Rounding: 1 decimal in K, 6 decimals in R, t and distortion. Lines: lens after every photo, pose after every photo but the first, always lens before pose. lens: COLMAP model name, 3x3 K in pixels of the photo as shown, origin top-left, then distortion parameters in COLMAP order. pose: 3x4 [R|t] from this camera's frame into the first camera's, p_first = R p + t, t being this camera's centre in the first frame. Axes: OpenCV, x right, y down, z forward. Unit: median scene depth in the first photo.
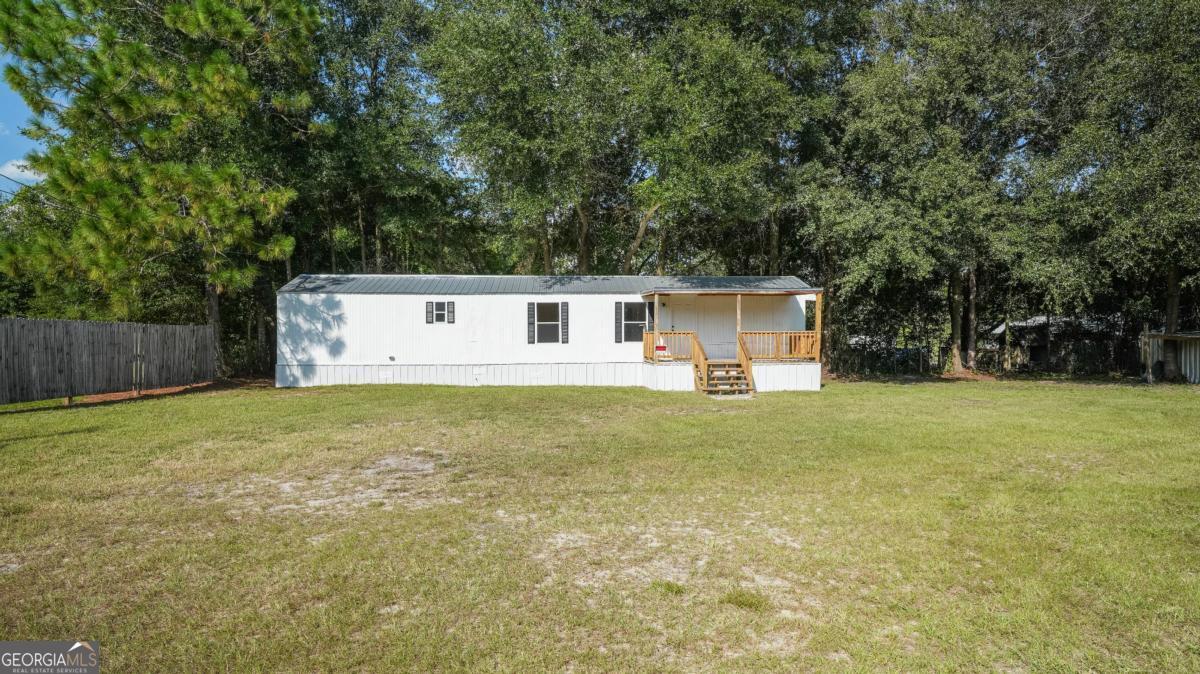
lens RADIAL K [[714.2, 0, 600.0], [0, 714.2, 337.0], [0, 0, 1]] dist [0.019137, 0.000717]
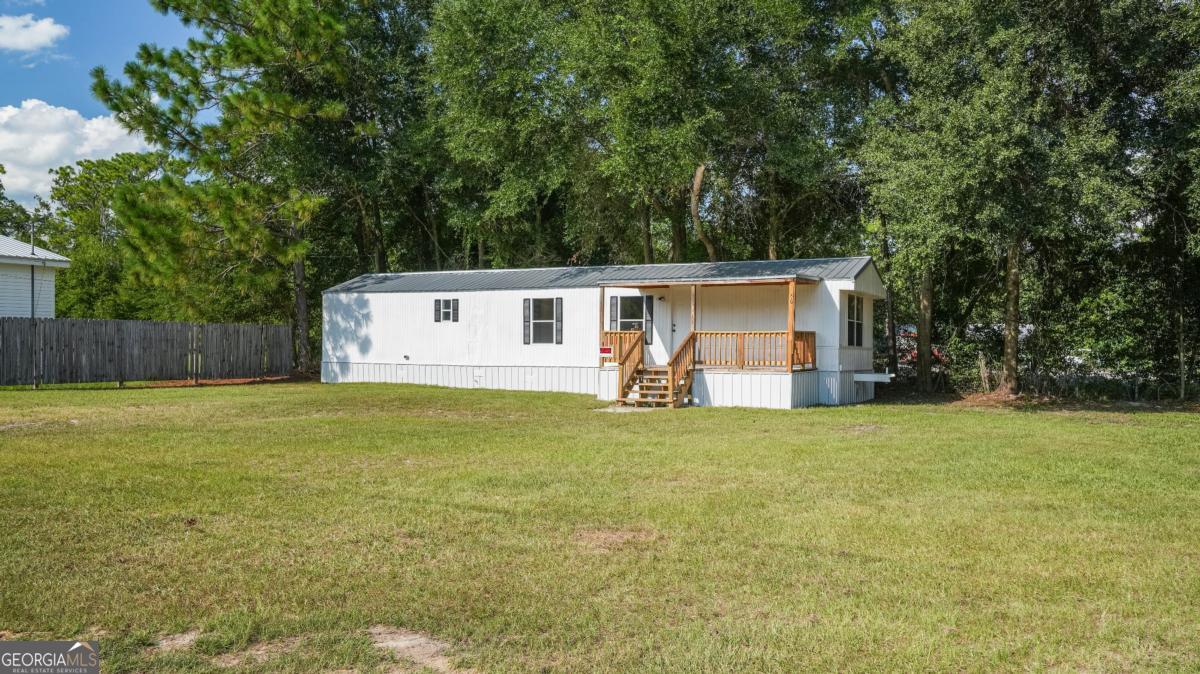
lens RADIAL K [[943.4, 0, 602.7], [0, 943.4, 330.8], [0, 0, 1]] dist [-0.001597, -0.007496]
pose [[0.851149, 0.004126, -0.524908, 0.618483], [-0.007965, 0.999956, -0.005054, -0.002211], [0.524864, 0.008483, 0.851144, 0.037756]]
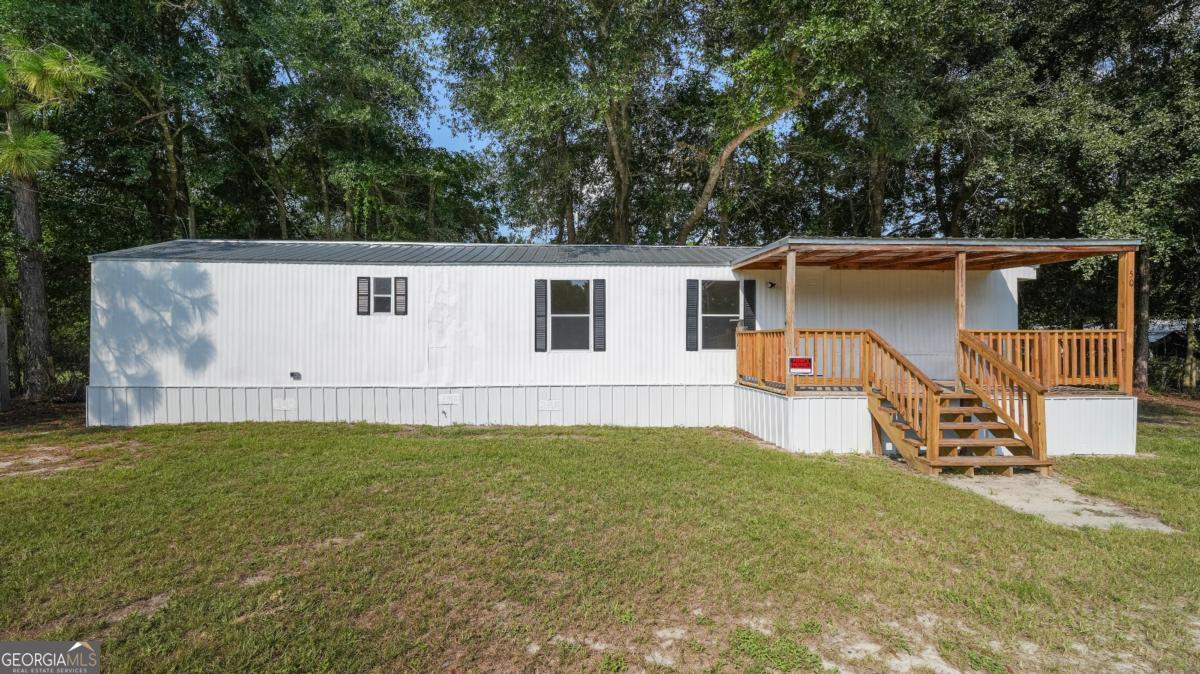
lens RADIAL K [[532.1, 0, 600.0], [0, 532.1, 337.0], [0, 0, 1]] dist [0.013046, -0.000326]
pose [[0.999464, 0.007749, -0.031797, -0.035504], [-0.008321, 0.999805, -0.017908, 0.005261], [0.031652, 0.018163, 0.999334, 0.581986]]
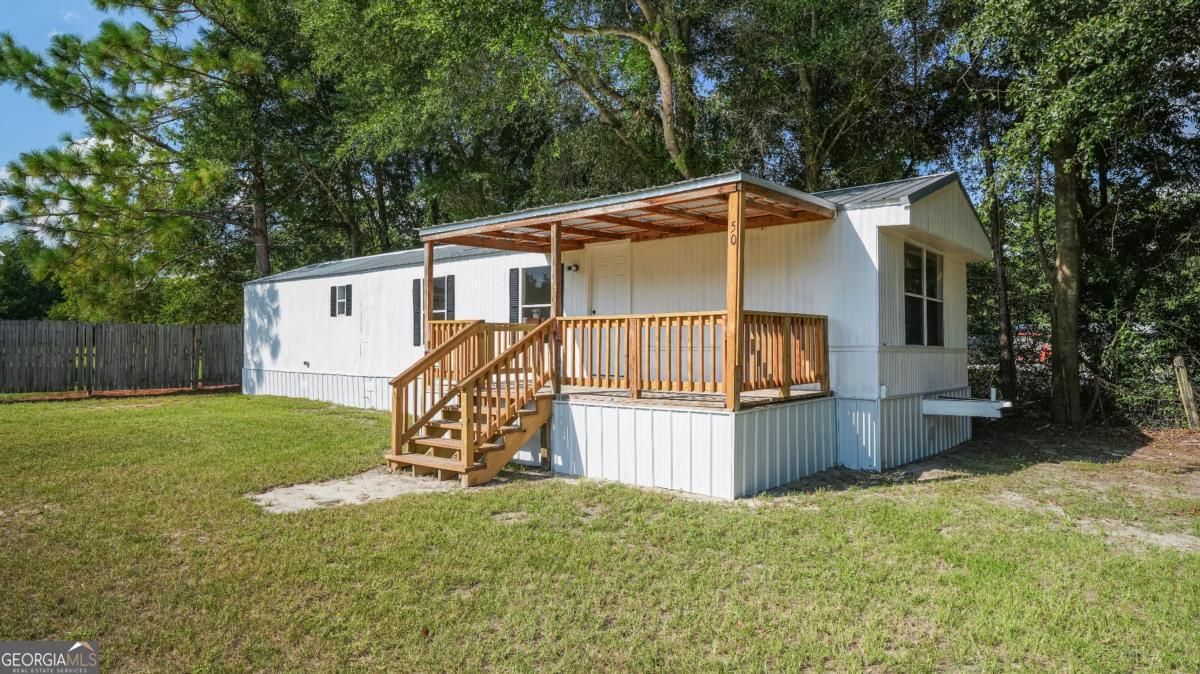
lens RADIAL K [[711.7, 0, 600.9], [0, 711.7, 315.8], [0, 0, 1]] dist [-0.000632, 0.000104]
pose [[0.713510, -0.022524, -0.700283, 0.454184], [-0.000758, 0.999458, -0.032919, 0.003938], [0.700644, 0.024018, 0.713106, 0.681345]]
